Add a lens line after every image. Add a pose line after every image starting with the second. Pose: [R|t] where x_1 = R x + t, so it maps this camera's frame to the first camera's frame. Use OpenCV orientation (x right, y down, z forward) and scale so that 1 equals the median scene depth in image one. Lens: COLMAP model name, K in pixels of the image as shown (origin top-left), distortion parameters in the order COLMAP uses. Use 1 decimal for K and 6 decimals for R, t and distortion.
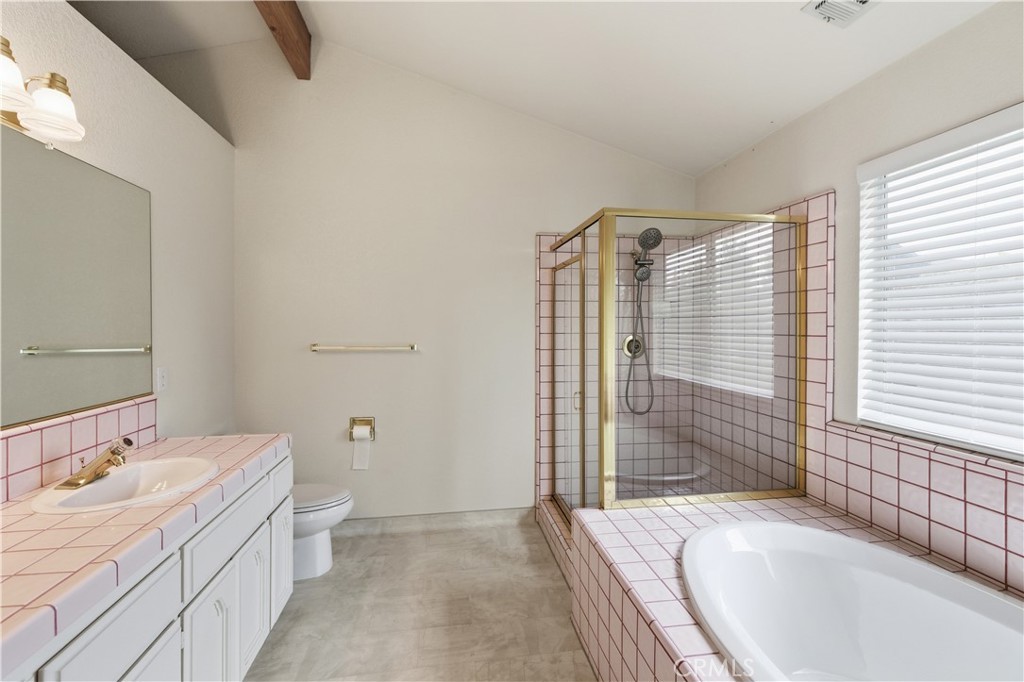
lens RADIAL K [[442.2, 0, 512.8], [0, 442.2, 332.6], [0, 0, 1]] dist [0.001768, 0.000004]
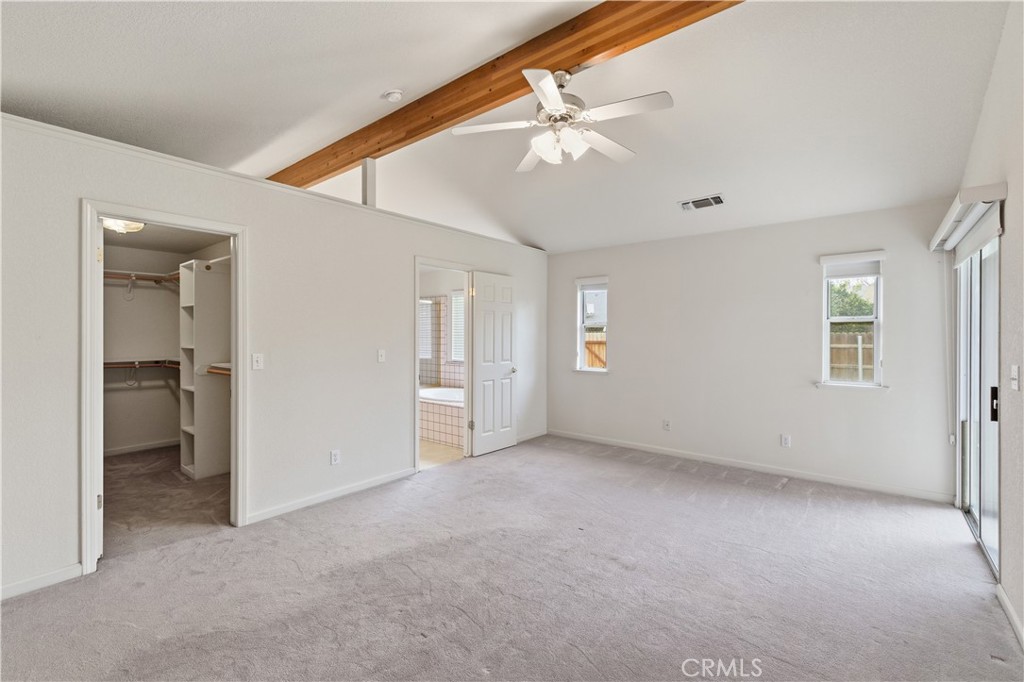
lens RADIAL K [[448.3, 0, 510.4], [0, 448.3, 326.8], [0, 0, 1]] dist [0.006553, 0.000137]
pose [[0.746859, 0.008360, 0.664930, -1.180370], [0.006527, 0.999781, -0.019901, -0.003852], [-0.664950, 0.019203, 0.746641, -1.862151]]
